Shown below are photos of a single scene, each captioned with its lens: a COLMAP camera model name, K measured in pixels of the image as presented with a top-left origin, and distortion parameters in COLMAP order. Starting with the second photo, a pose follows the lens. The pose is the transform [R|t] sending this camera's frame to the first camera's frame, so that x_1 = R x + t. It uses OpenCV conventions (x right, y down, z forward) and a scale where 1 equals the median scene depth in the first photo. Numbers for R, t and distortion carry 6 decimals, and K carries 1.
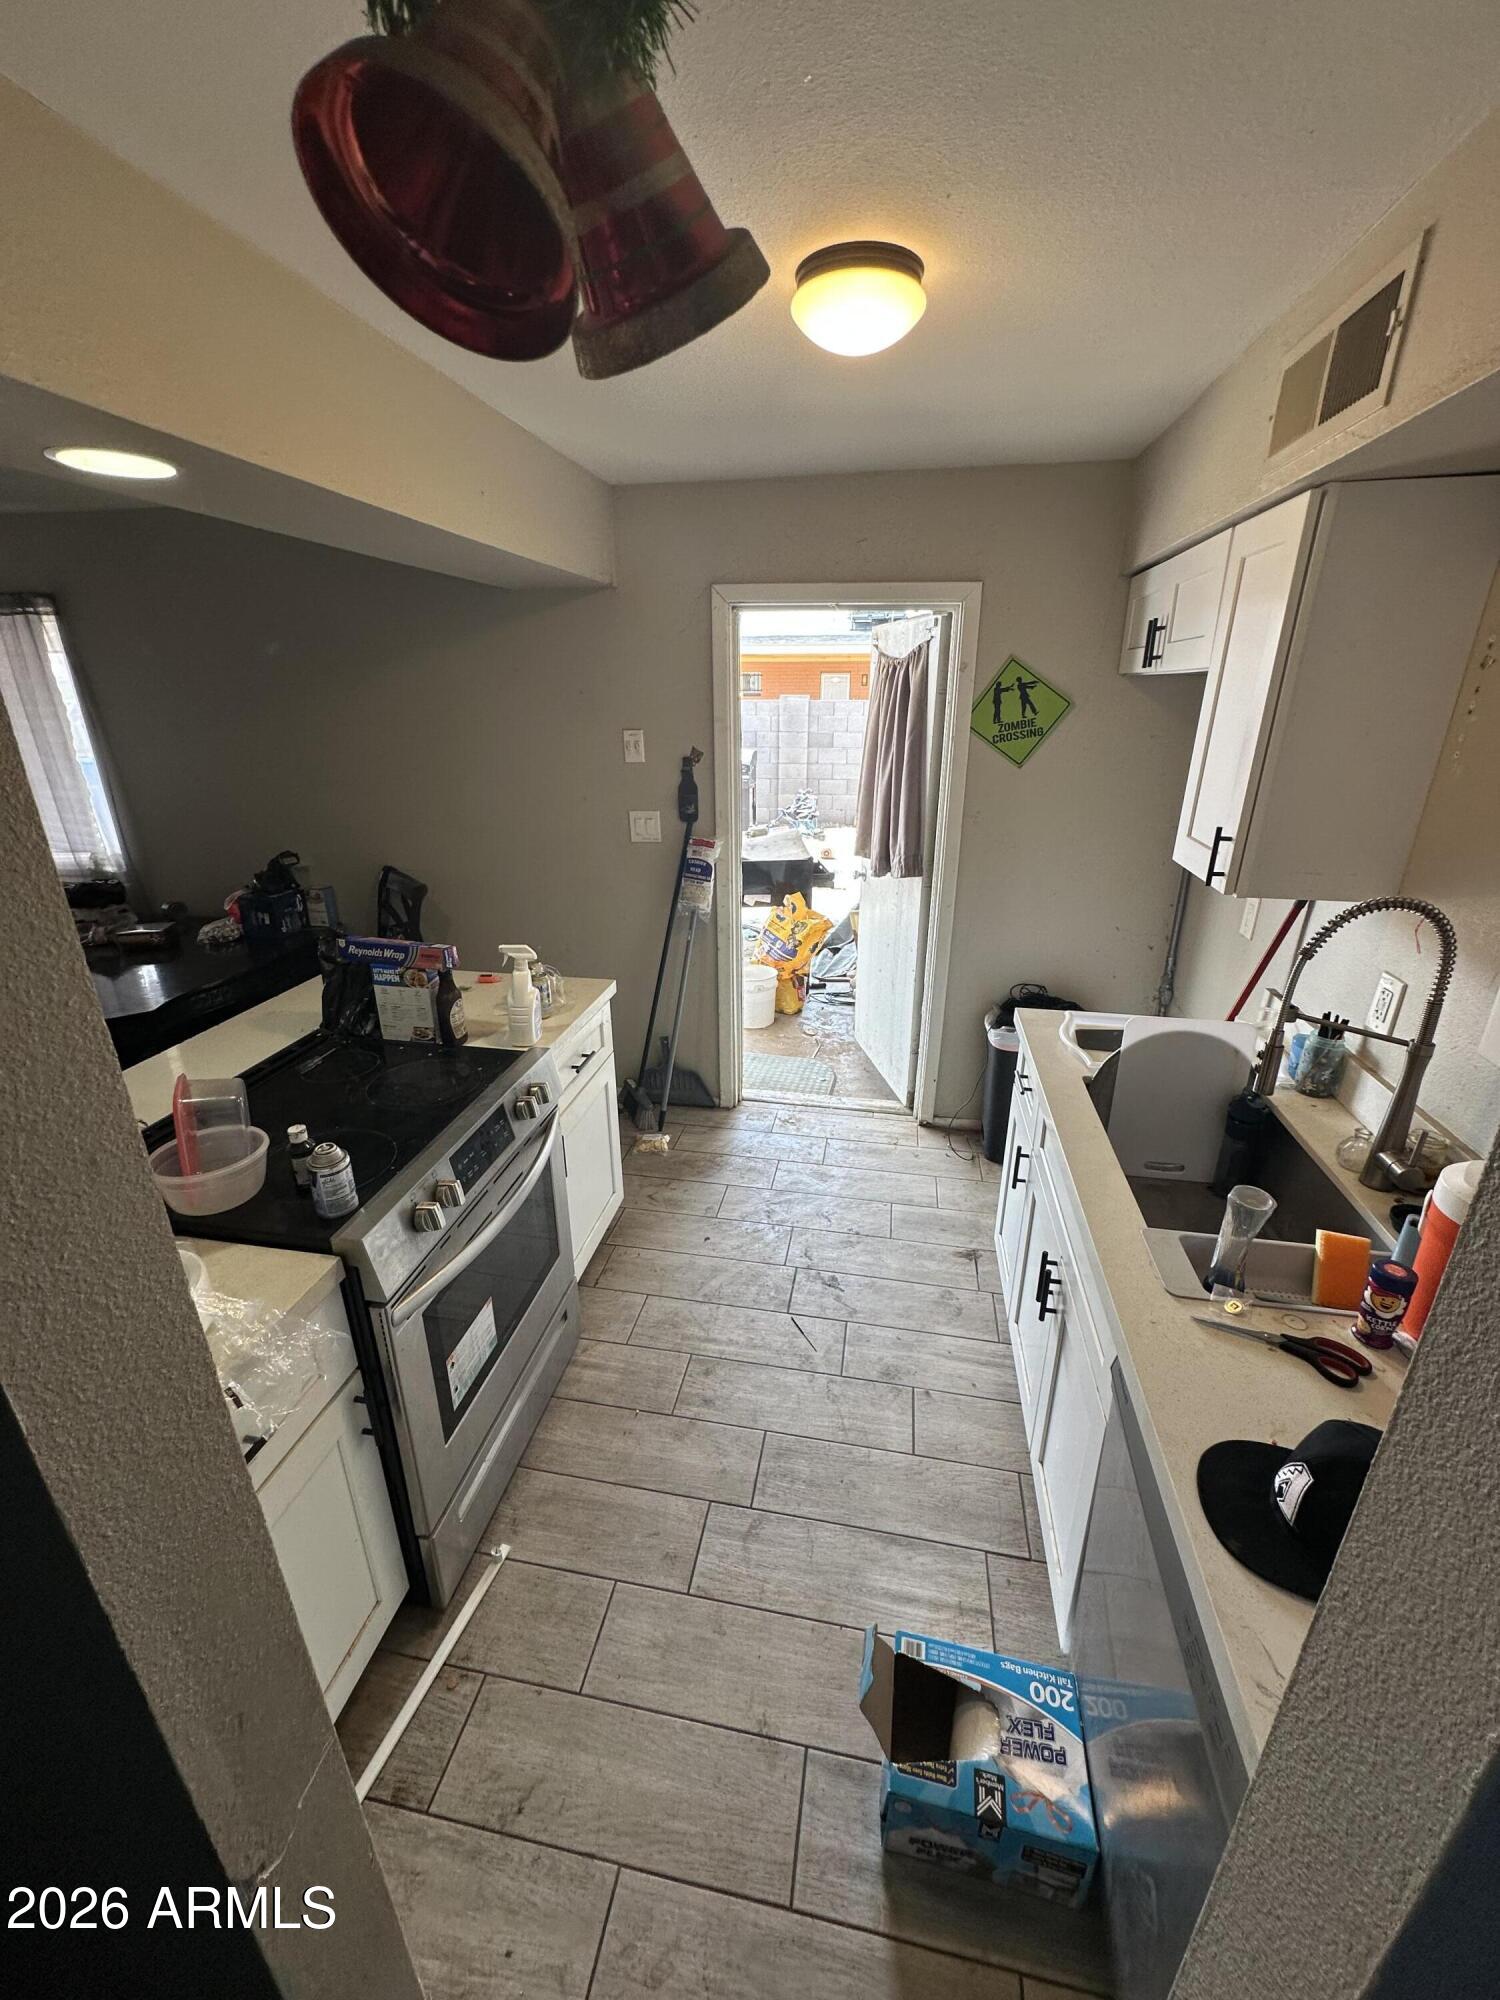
lens RADIAL K [[795.8, 0, 750.0], [0, 795.8, 1000.0], [0, 0, 1]] dist [-0.000505, -0.000419]
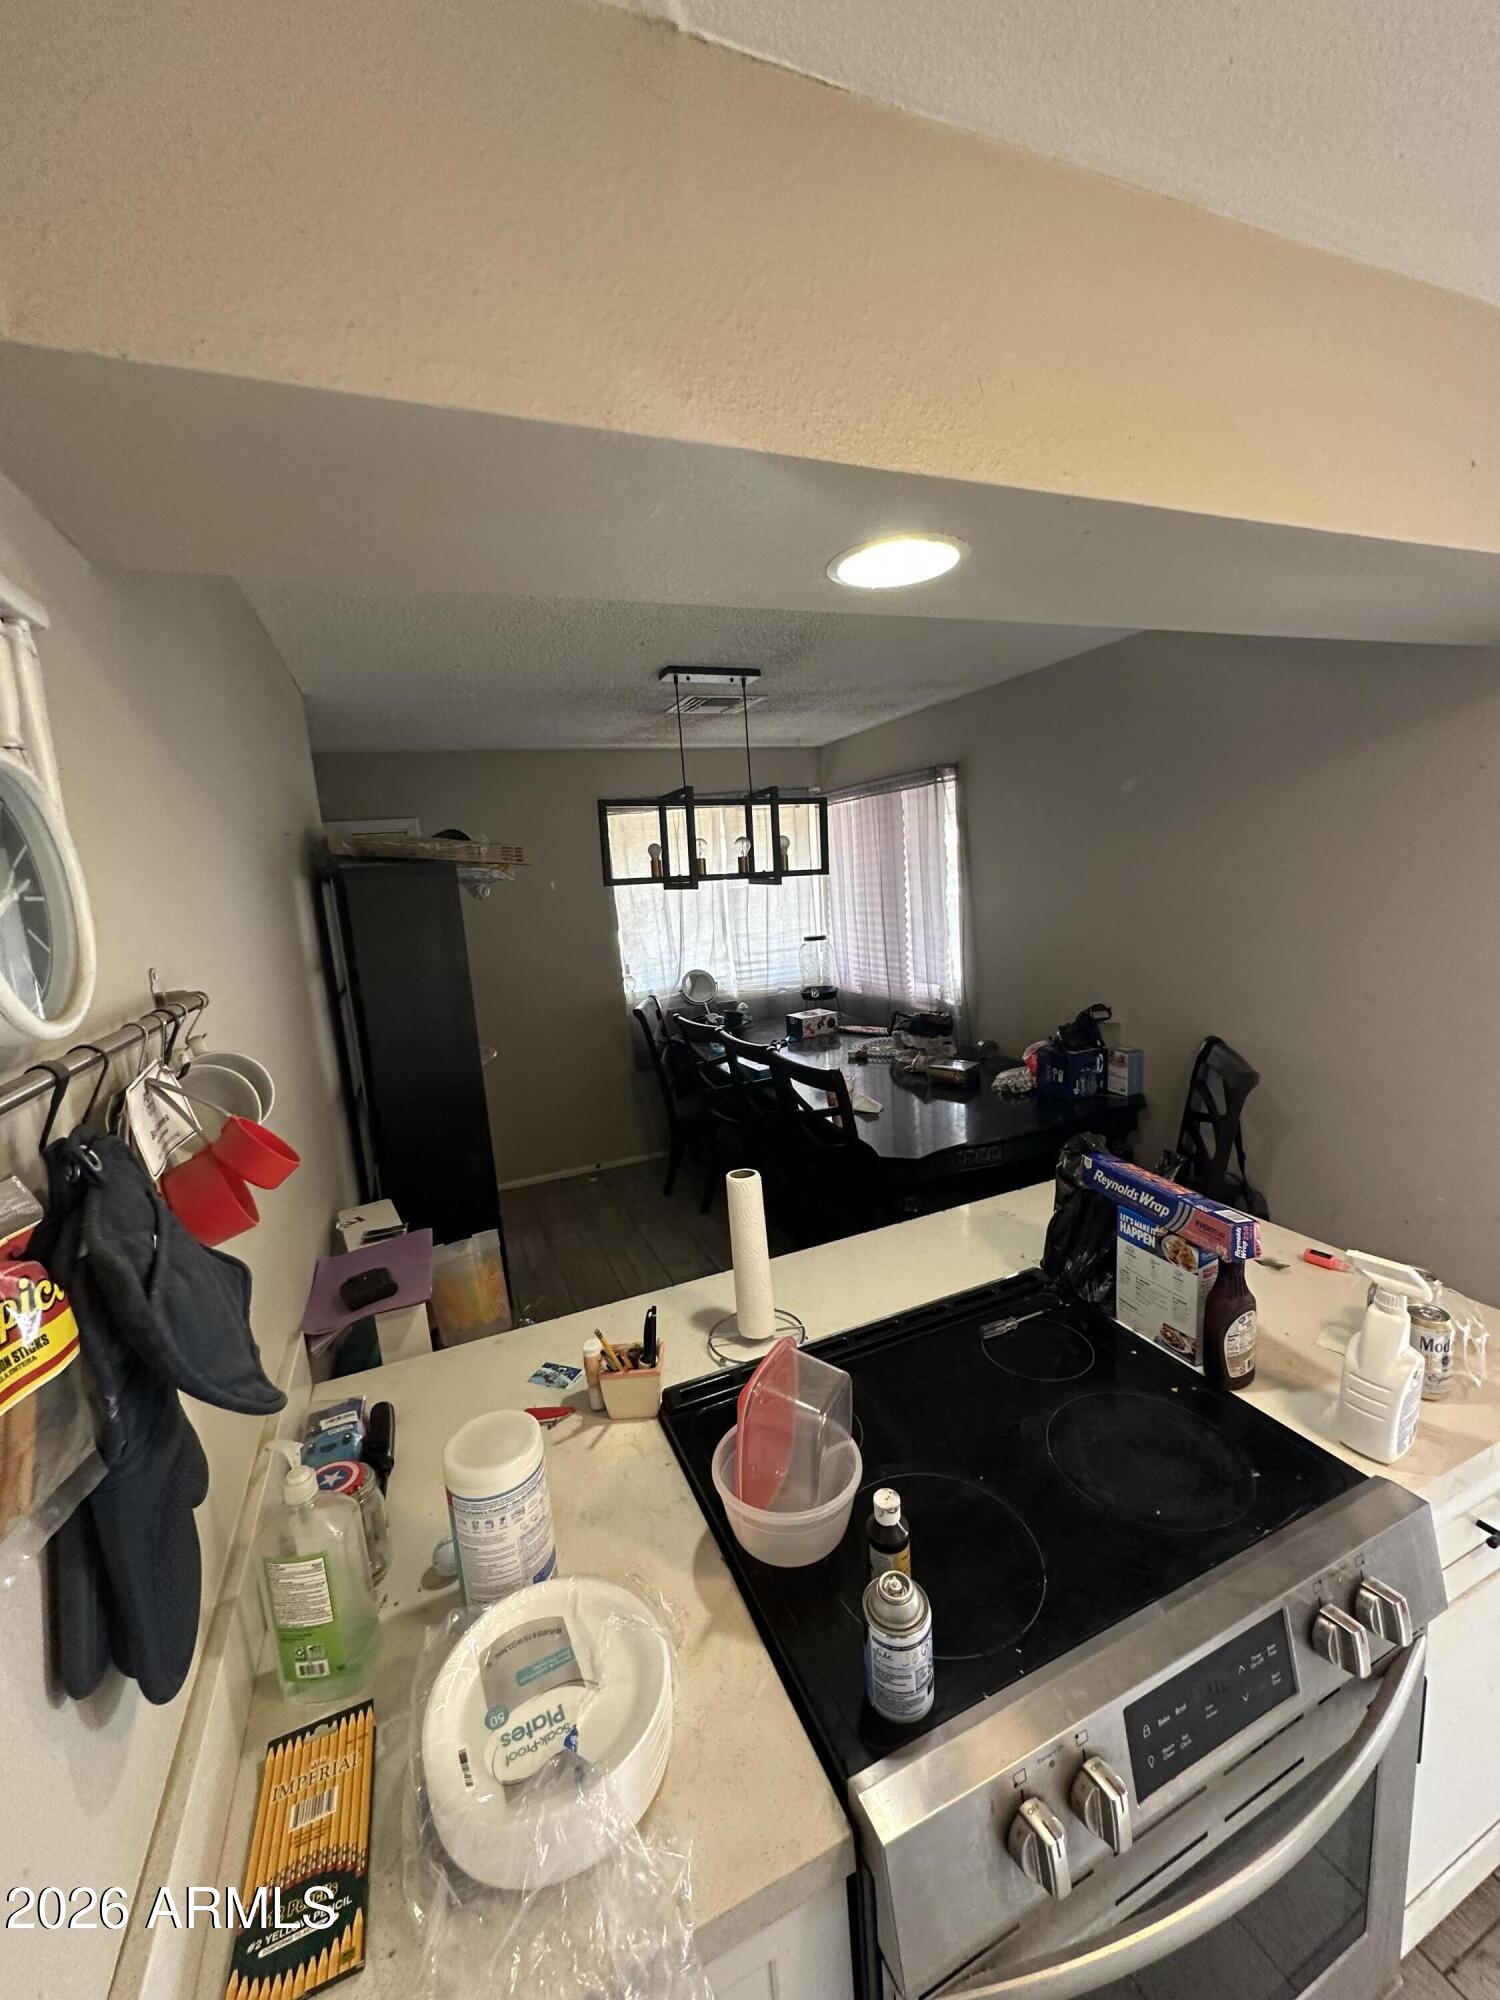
lens RADIAL K [[795.8, 0, 750.0], [0, 795.8, 1000.0], [0, 0, 1]] dist [-0.000505, -0.000419]
pose [[0.548321, 0.098592, -0.830436, -0.104991], [-0.233863, 0.971484, -0.039077, -0.113060], [0.802902, 0.215636, 0.555742, 0.333599]]
